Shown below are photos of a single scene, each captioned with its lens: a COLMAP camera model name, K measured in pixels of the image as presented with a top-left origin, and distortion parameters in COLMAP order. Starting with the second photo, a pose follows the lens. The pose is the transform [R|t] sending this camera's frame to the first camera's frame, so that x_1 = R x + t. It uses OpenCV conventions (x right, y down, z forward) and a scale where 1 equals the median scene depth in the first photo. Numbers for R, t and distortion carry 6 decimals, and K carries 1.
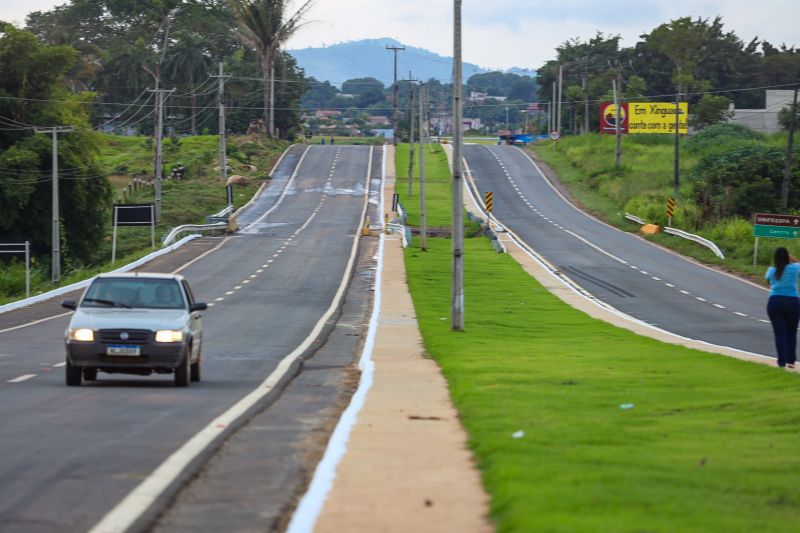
lens RADIAL K [[4381.5, 0, 403.2], [0, 4381.5, 283.7], [0, 0, 1]] dist [1.574957, 11.764952]
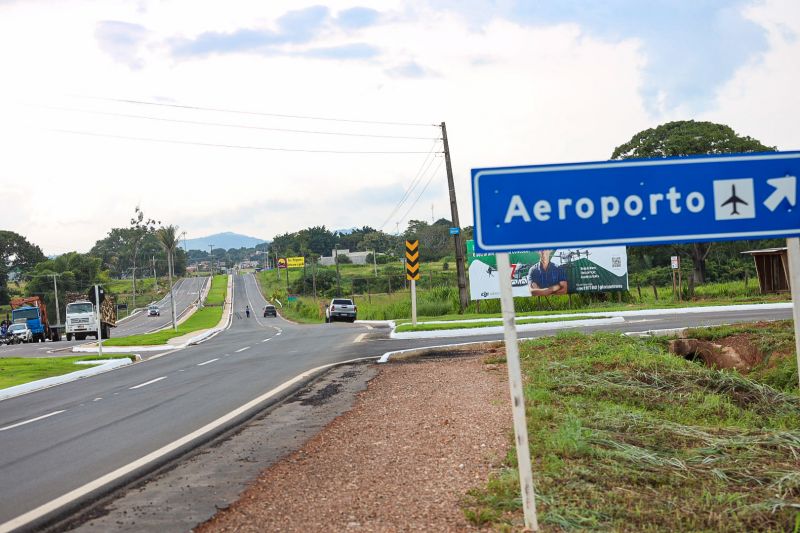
lens RADIAL K [[1633.0, 0, 400.0], [0, 1633.0, 266.5], [0, 0, 1]] dist [-0.329980, 0.220892]
pose [[0.992590, -0.071953, 0.097919, 0.017495], [0.074873, 0.996842, -0.026472, 0.001717], [-0.095705, 0.033607, 0.994842, -0.158744]]
